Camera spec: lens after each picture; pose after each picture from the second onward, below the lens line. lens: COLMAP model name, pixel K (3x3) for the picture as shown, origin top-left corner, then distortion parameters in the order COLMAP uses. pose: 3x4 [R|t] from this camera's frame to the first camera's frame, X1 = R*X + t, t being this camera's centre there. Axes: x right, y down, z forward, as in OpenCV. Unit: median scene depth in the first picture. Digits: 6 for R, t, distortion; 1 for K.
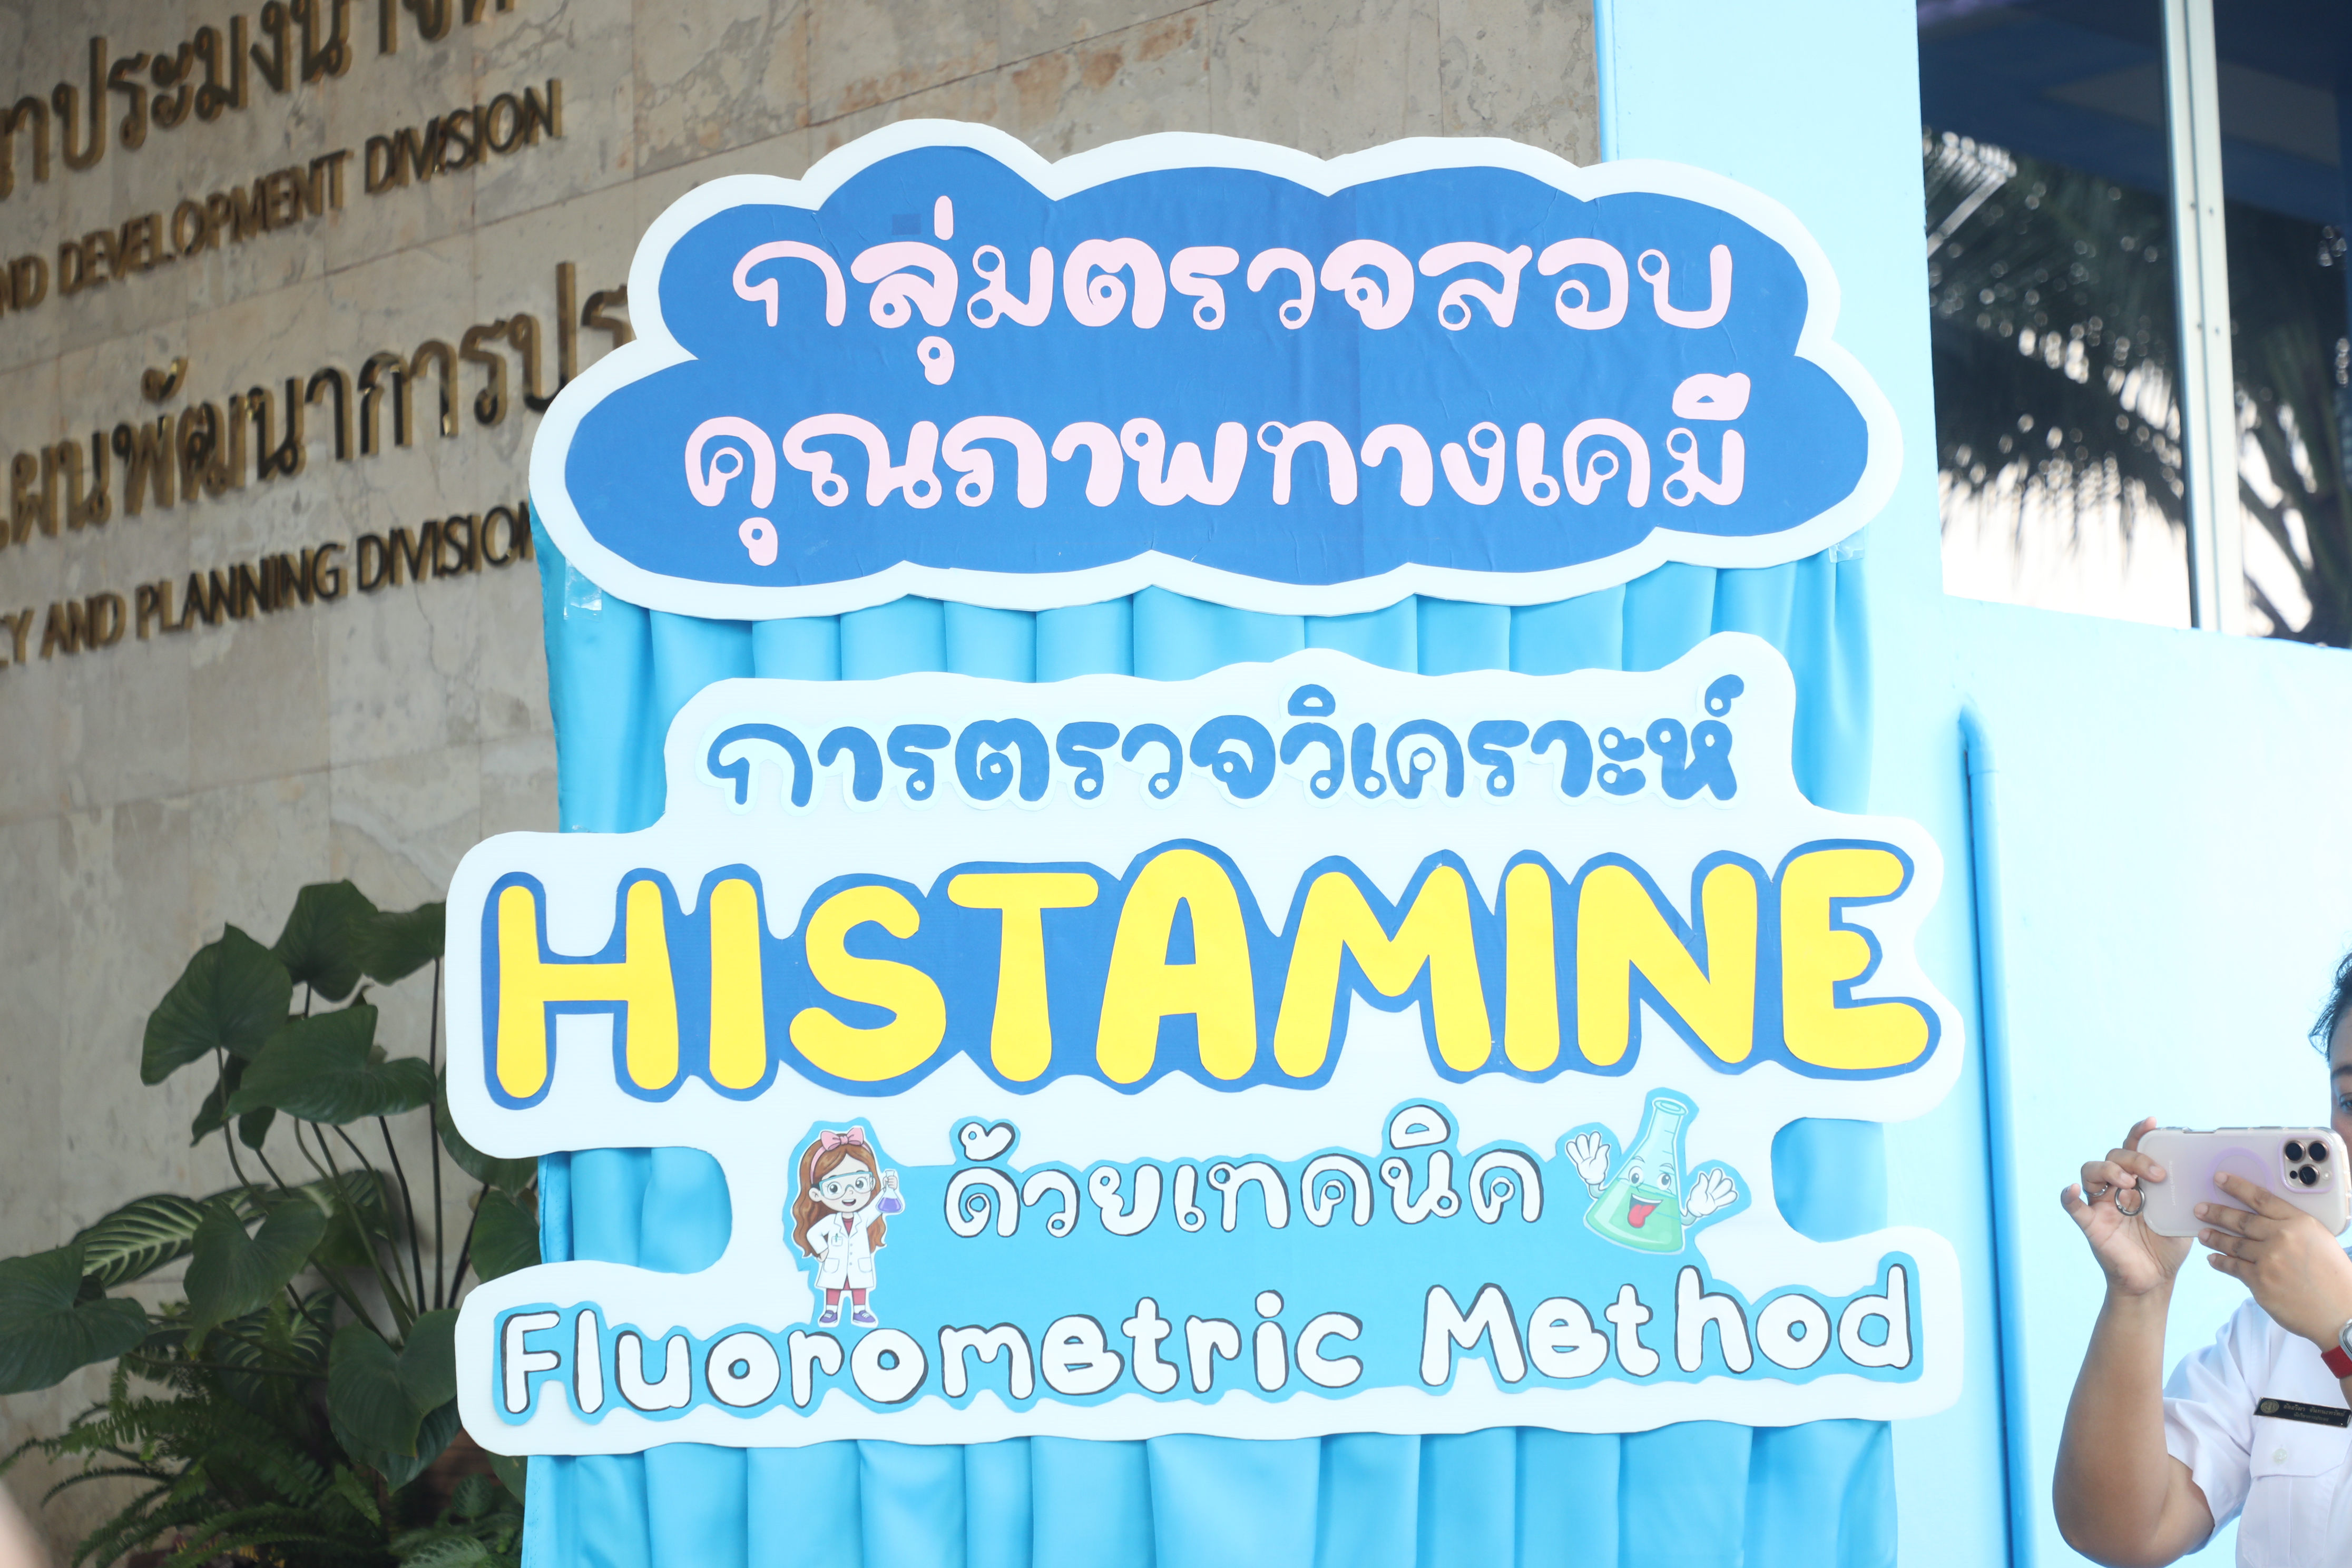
lens RADIAL K [[4757.3, 0, 1172.2], [0, 4757.3, 783.7], [0, 0, 1]] dist [0.015969, 0.000000]
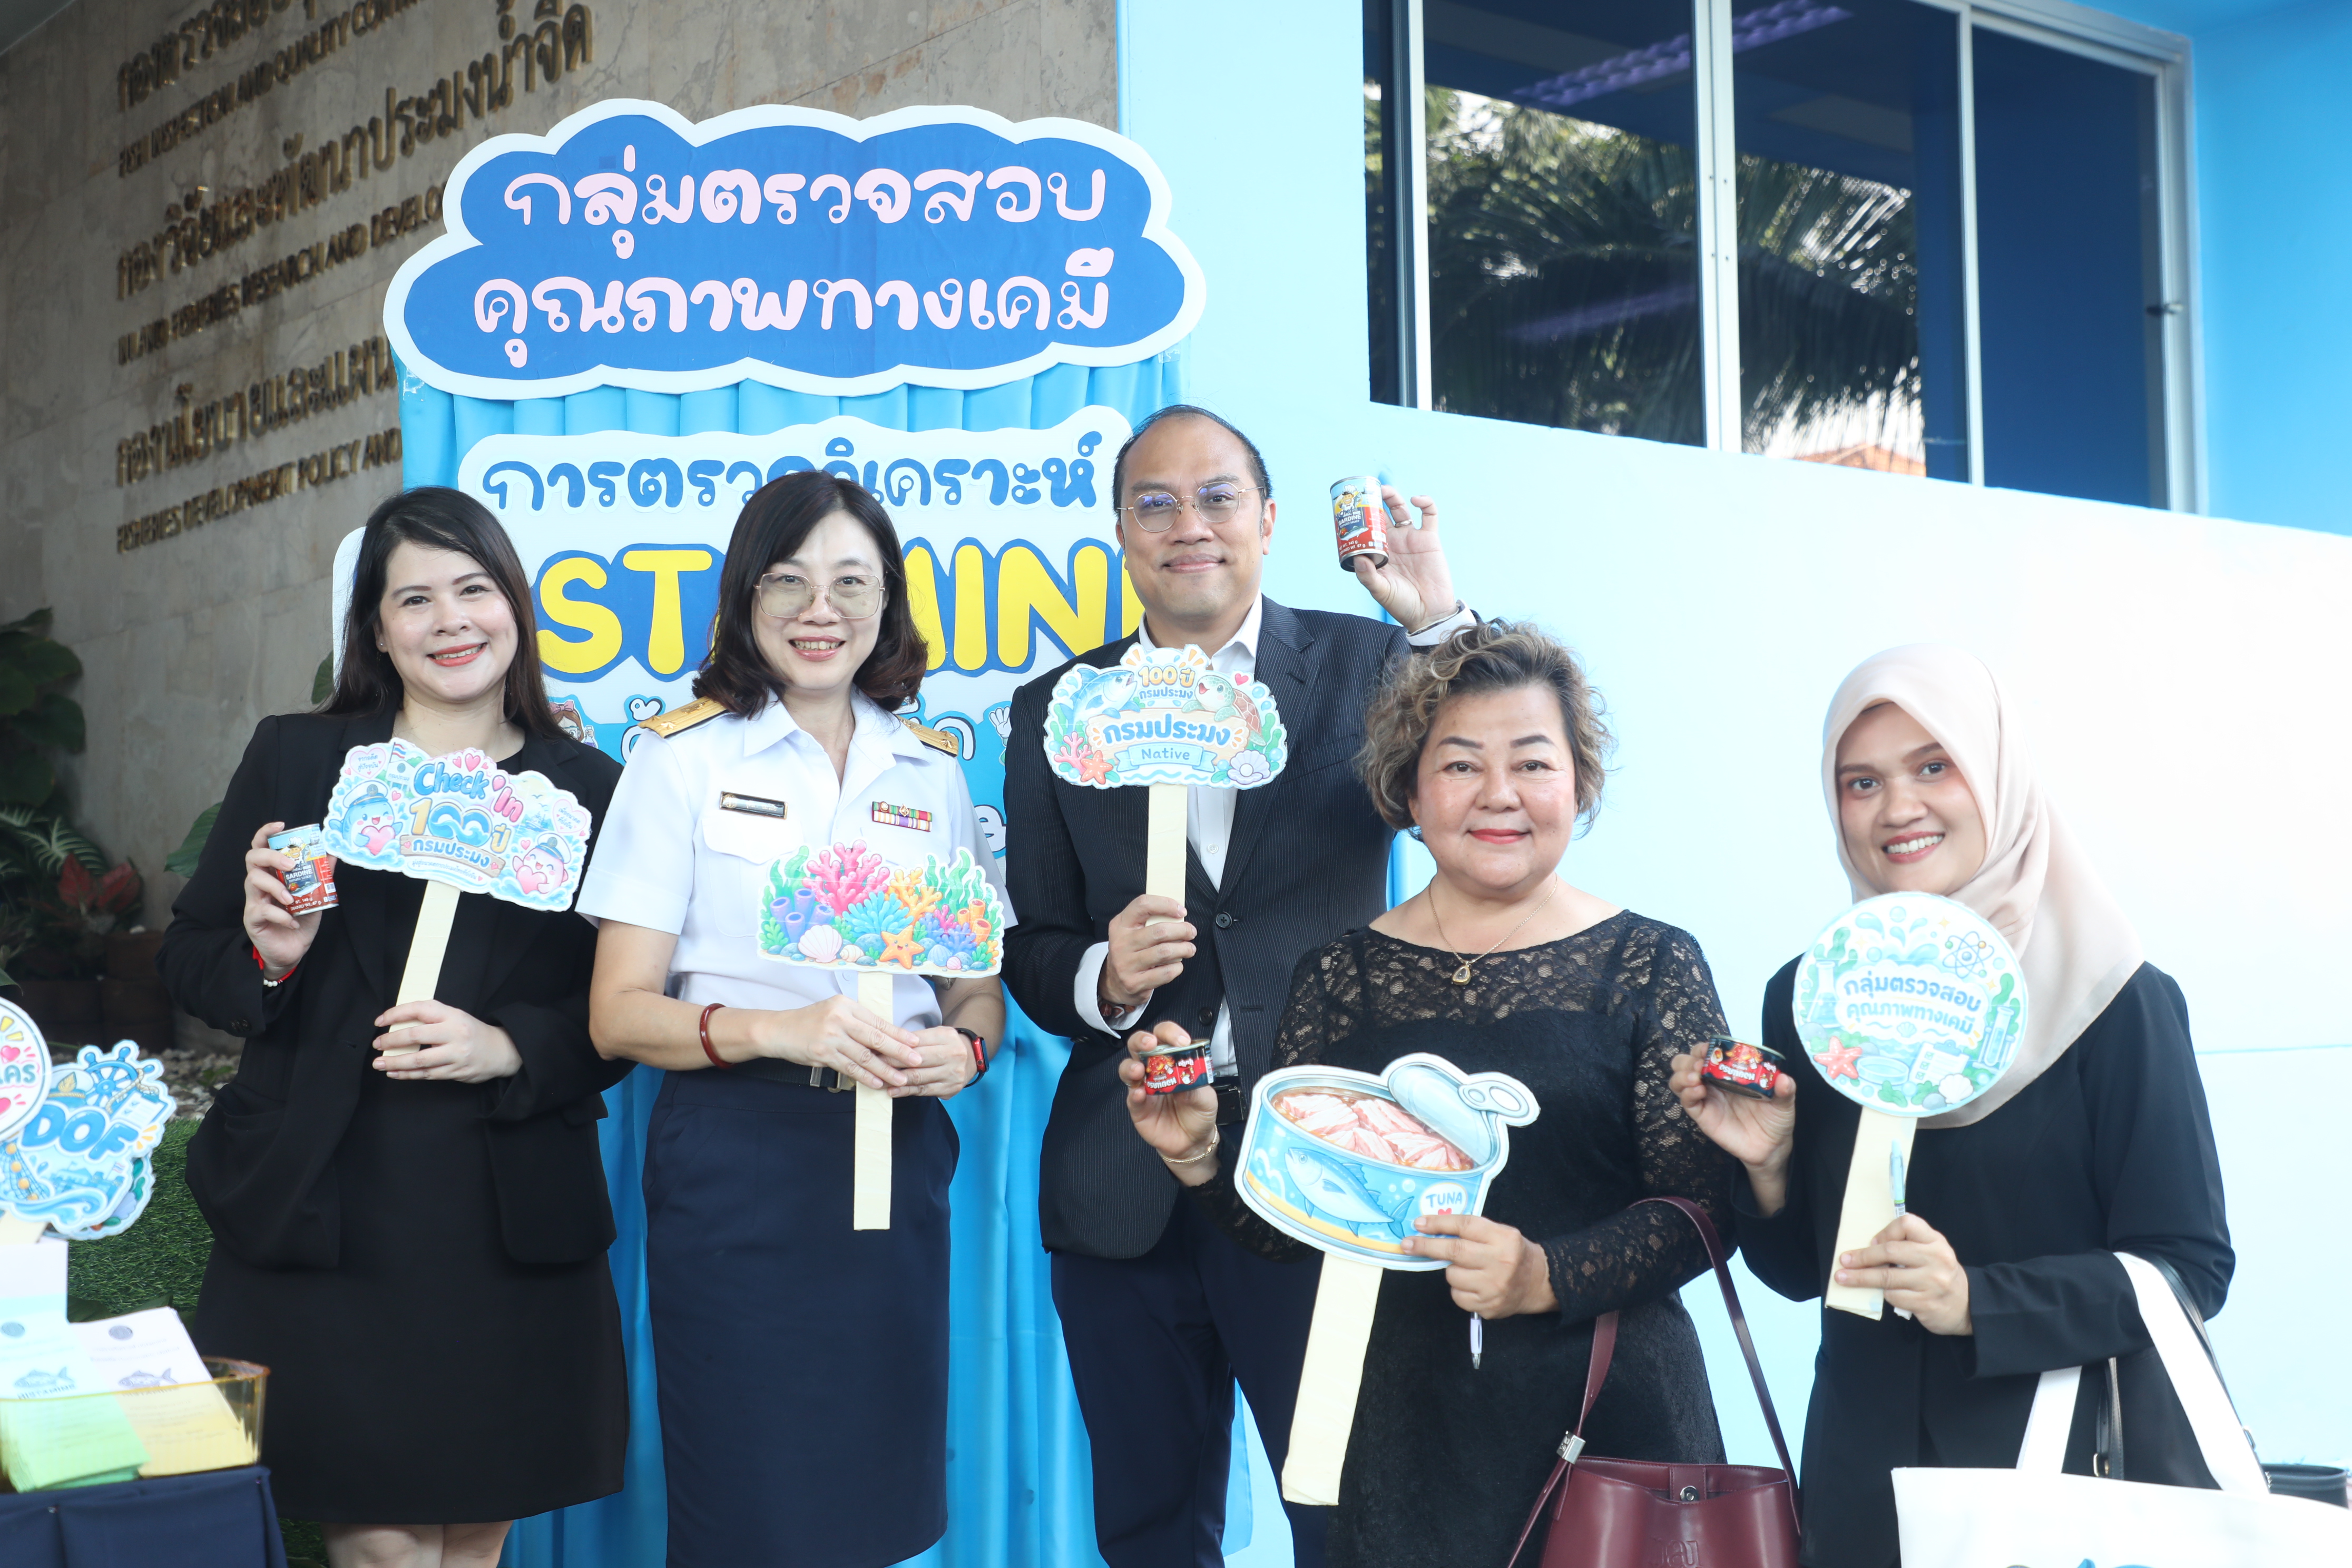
lens RADIAL K [[3110.5, 0, 1168.2], [0, 3110.5, 788.0], [0, 0, 1]] dist [0.031268, 0.000000]
pose [[0.993628, 0.007849, -0.112439, 0.264611], [-0.002042, 0.998662, 0.051675, 0.044741], [0.112695, -0.051116, 0.992314, -0.074385]]
